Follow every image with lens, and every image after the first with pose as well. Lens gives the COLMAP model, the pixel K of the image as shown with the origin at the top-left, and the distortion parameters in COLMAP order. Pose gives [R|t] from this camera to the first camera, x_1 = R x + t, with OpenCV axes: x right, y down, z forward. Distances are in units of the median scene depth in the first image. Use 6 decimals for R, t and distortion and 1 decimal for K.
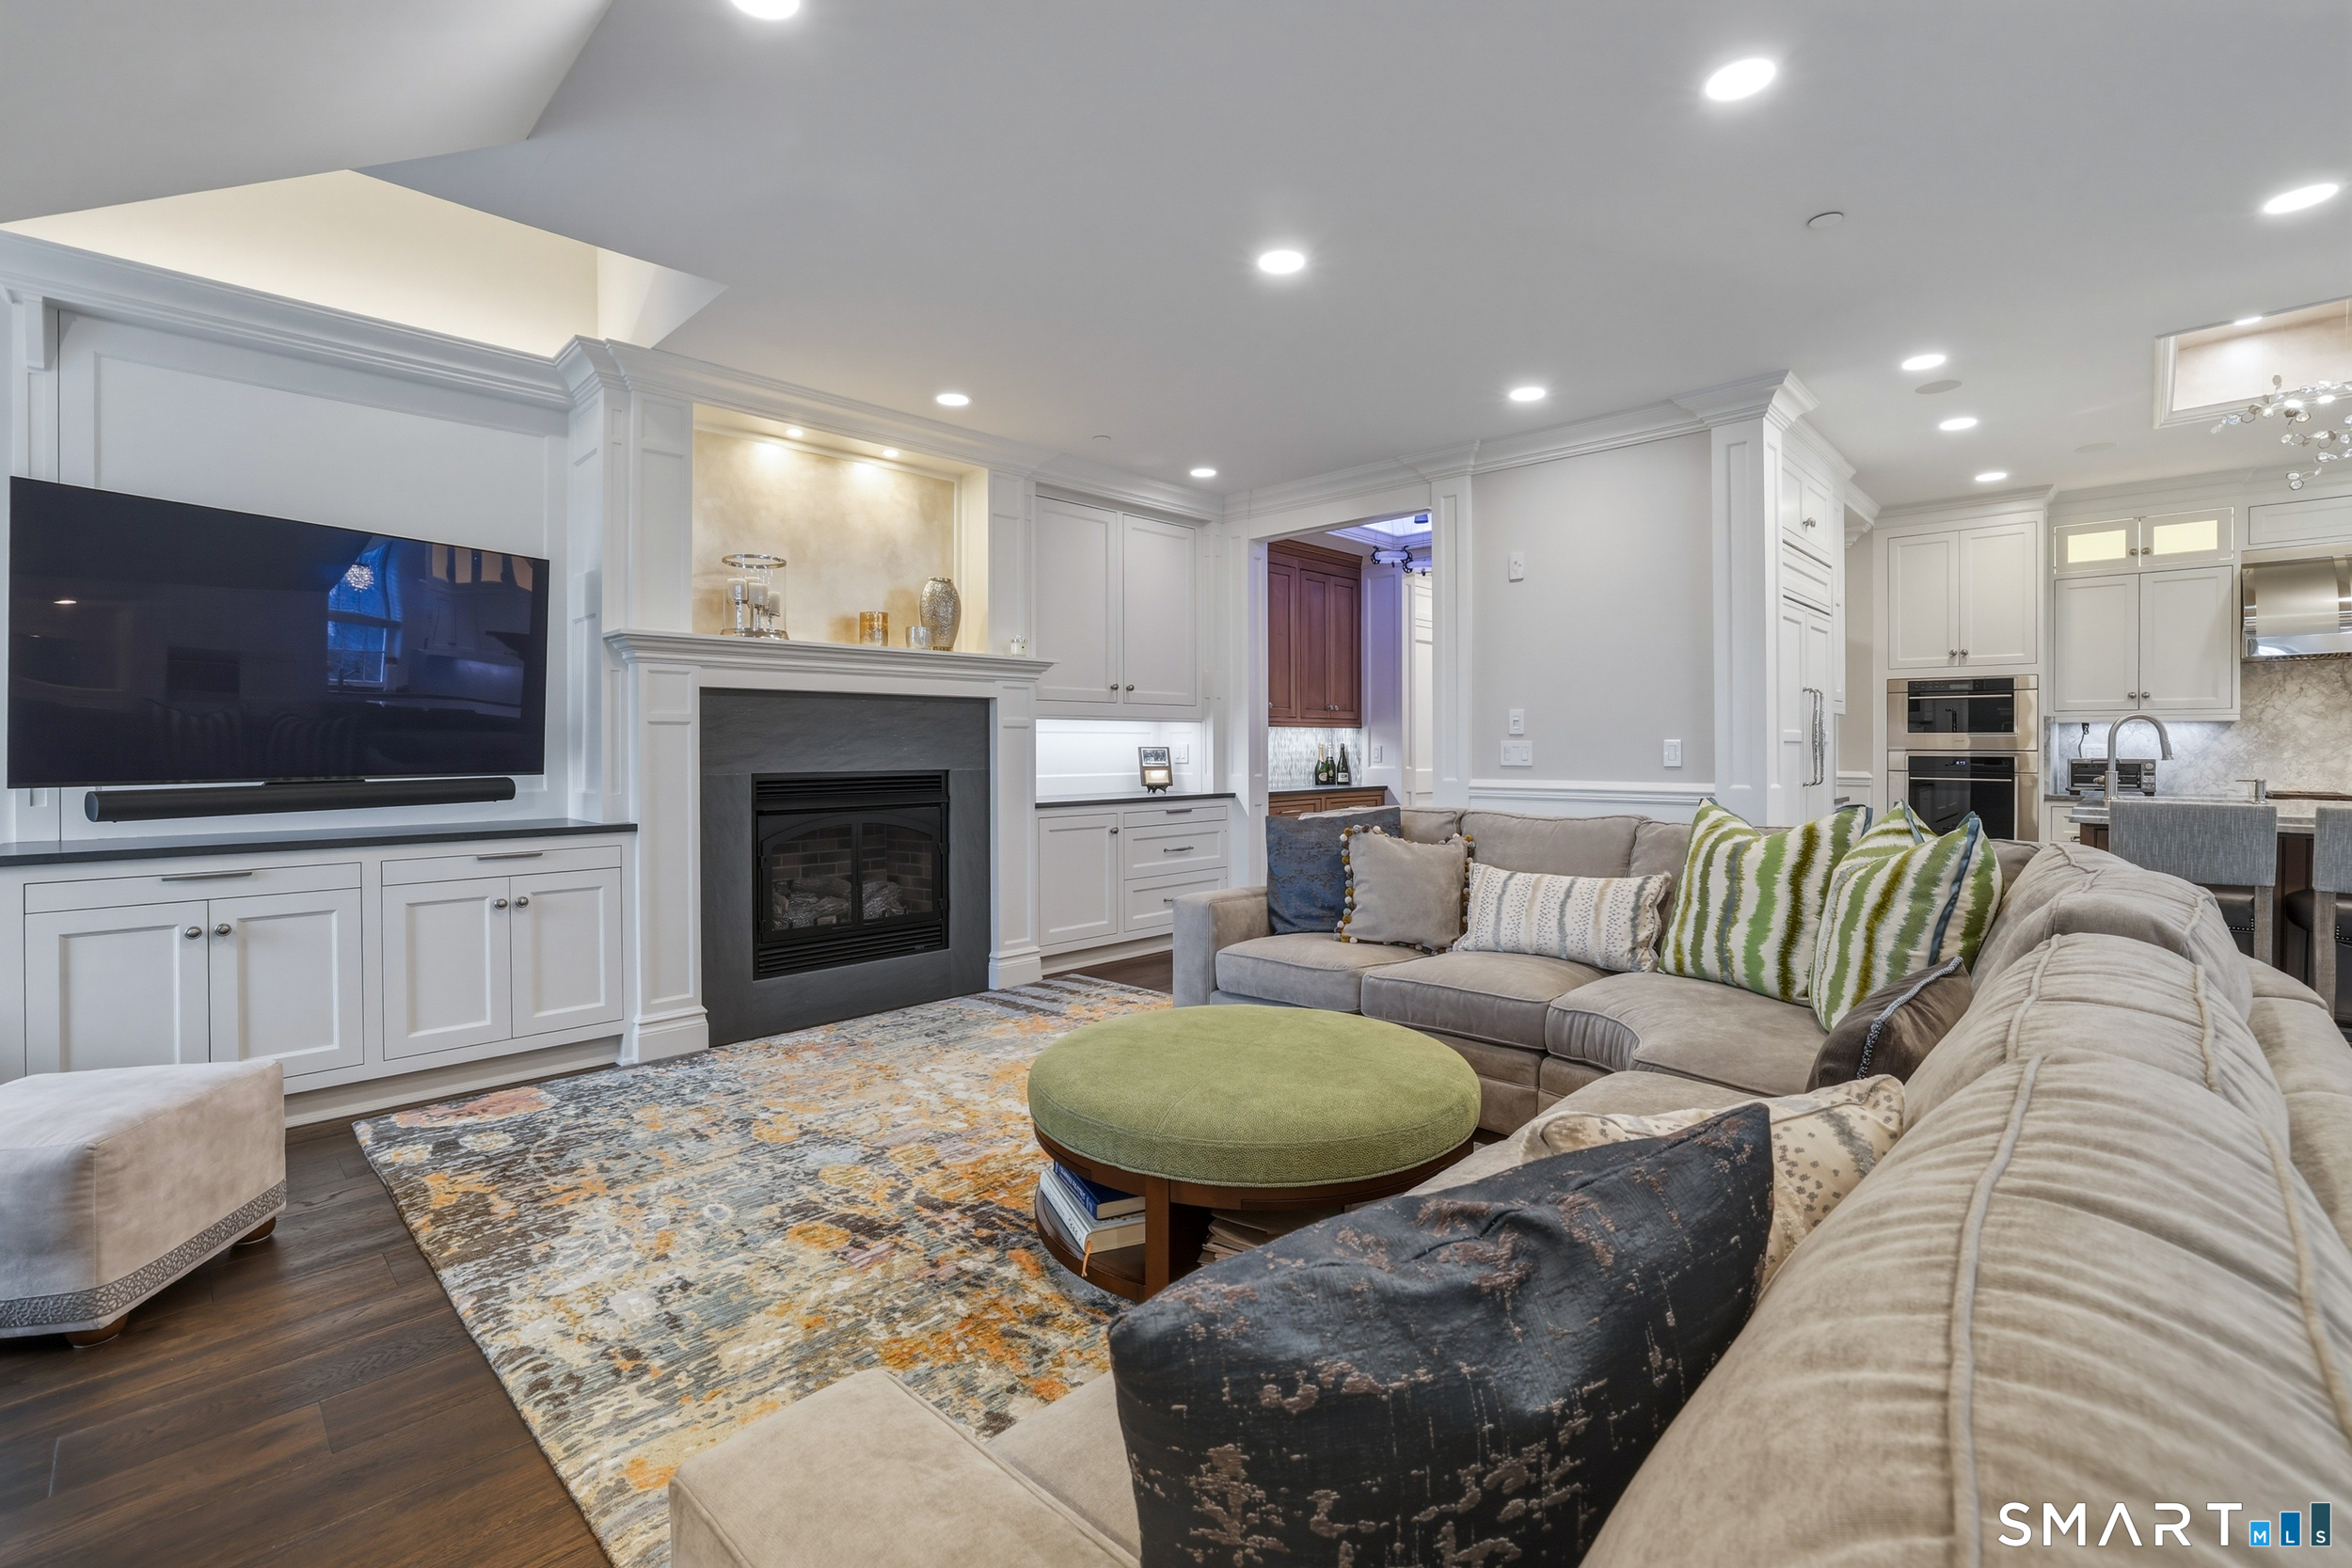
lens RADIAL K [[1023.4, 0, 1144.3], [0, 1023.4, 745.4], [0, 0, 1]] dist [-0.028941, 0.007823]
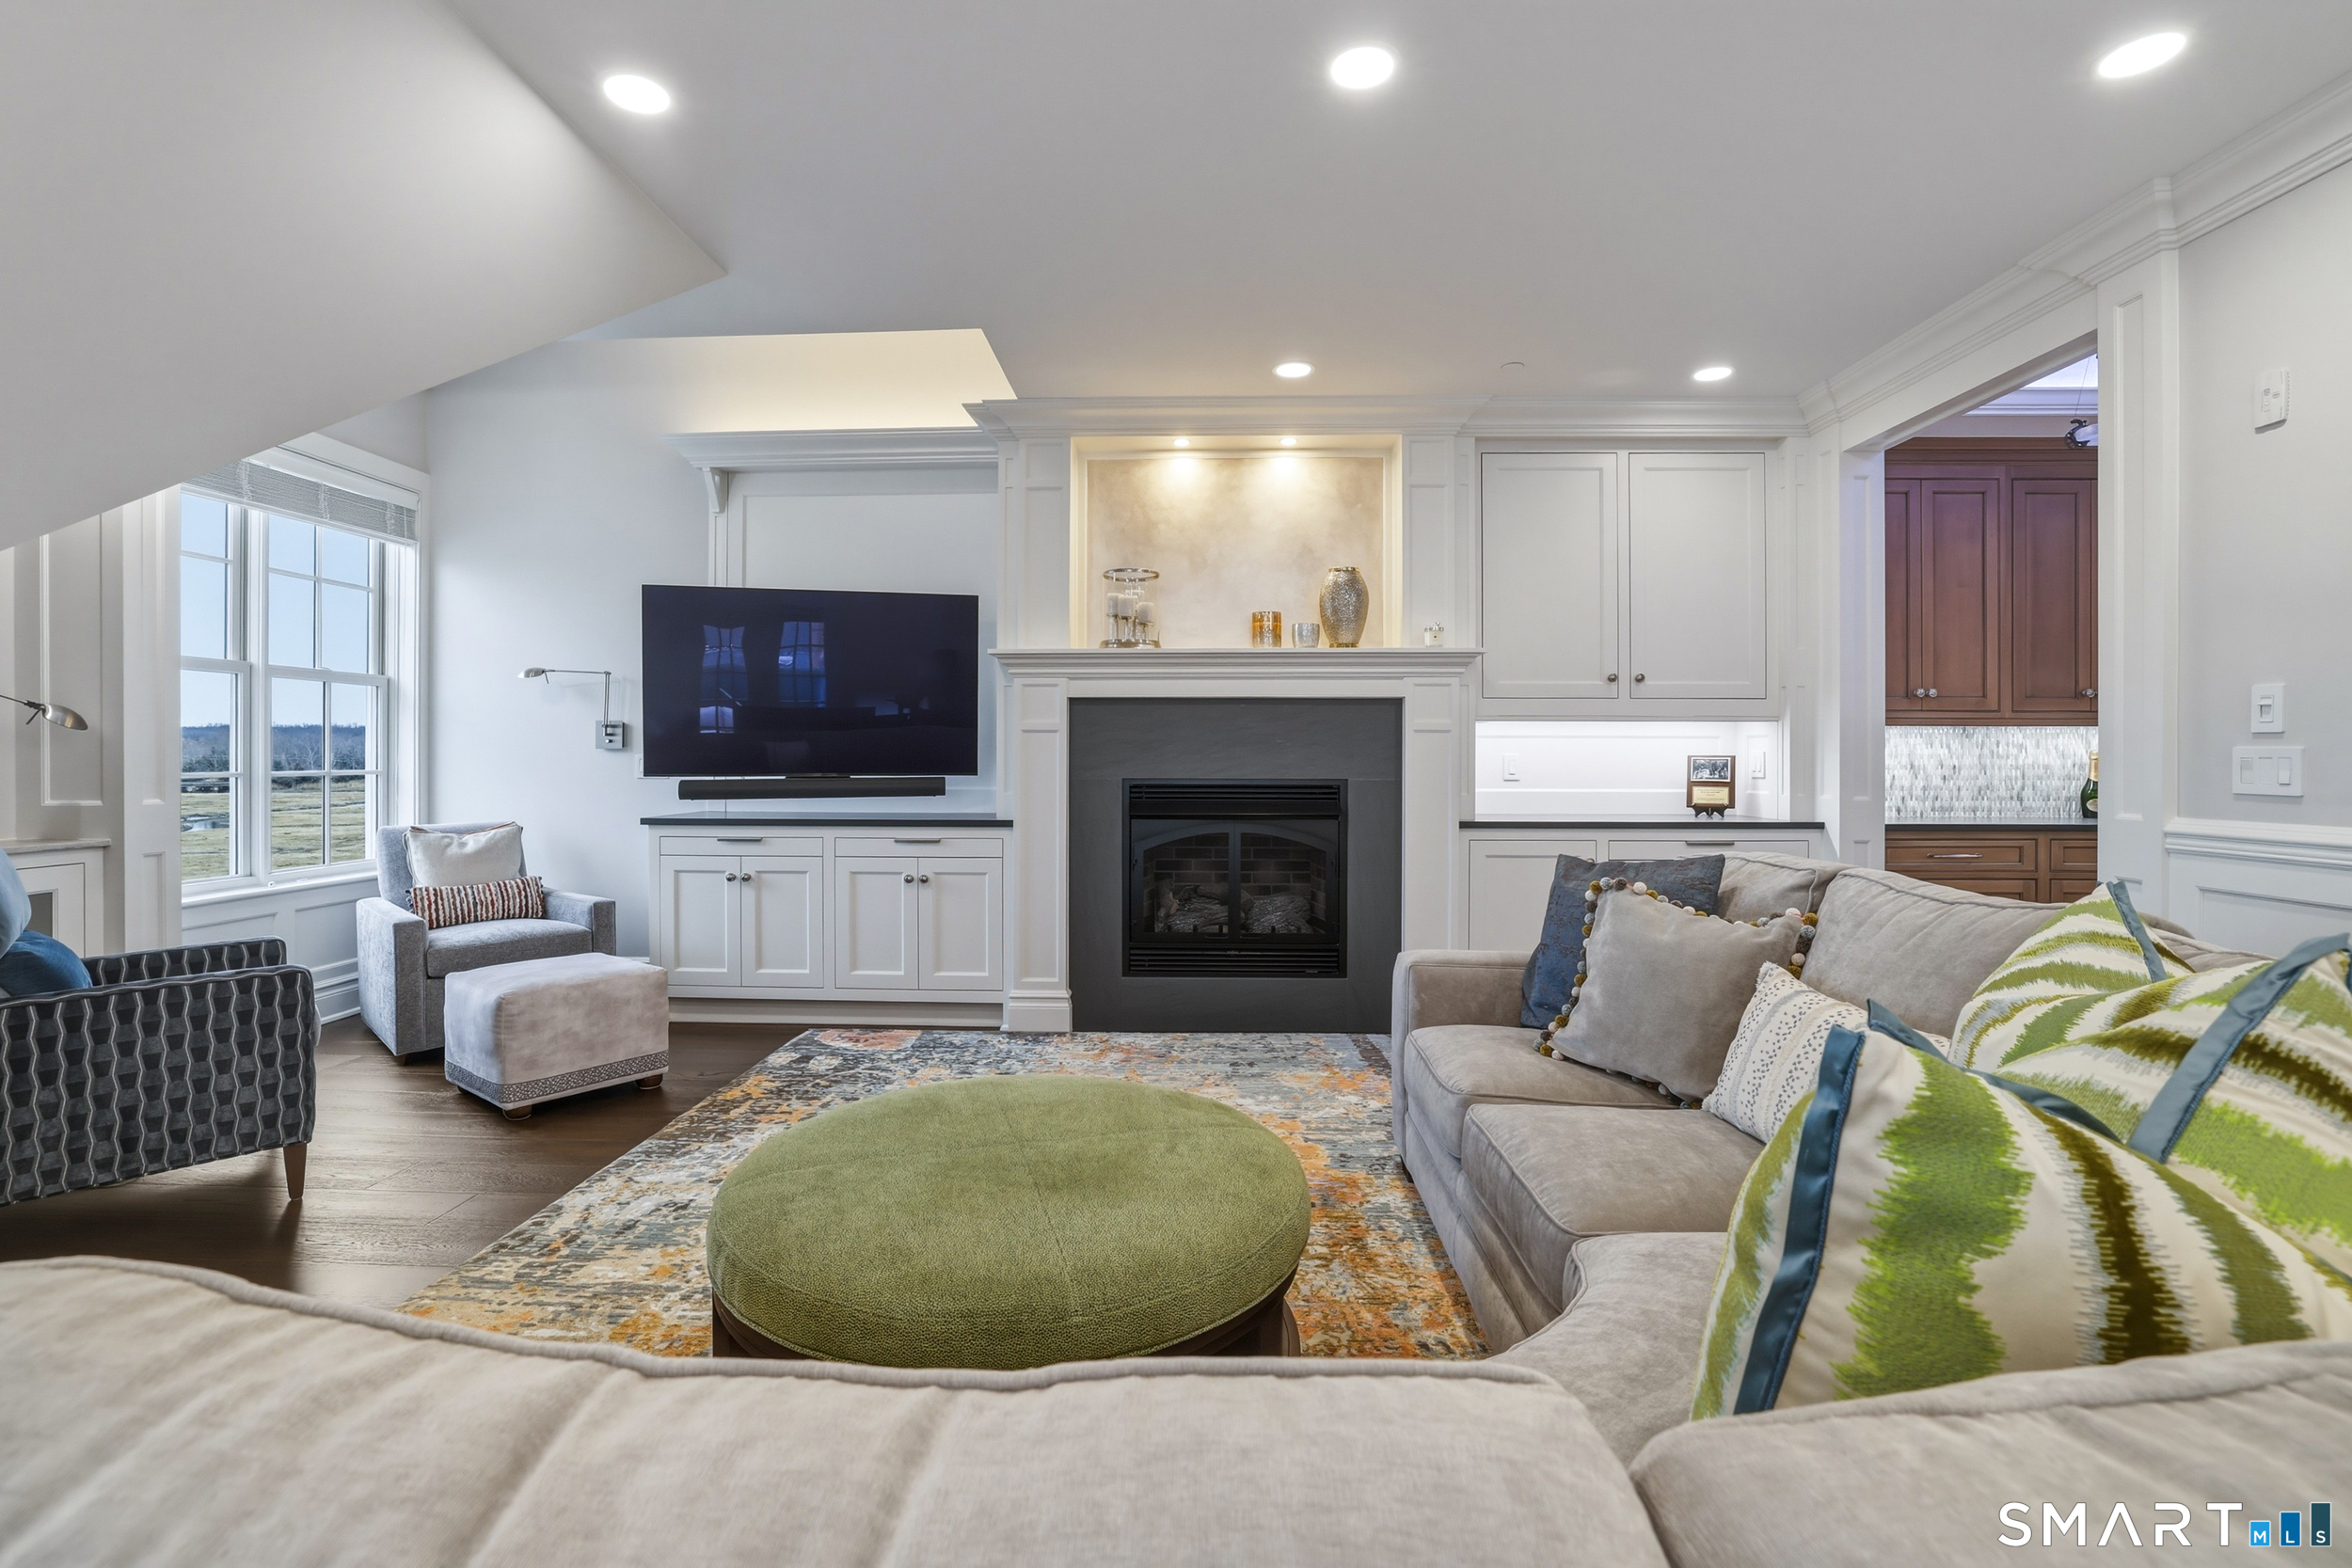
lens RADIAL K [[1023.4, 0, 1153.2], [0, 1023.4, 745.9], [0, 0, 1]] dist [-0.028941, 0.007823]
pose [[0.682765, -0.002610, -0.730633, 0.447020], [-0.003398, 0.999971, -0.006747, 0.001240], [0.730630, 0.007089, 0.682737, 0.336559]]
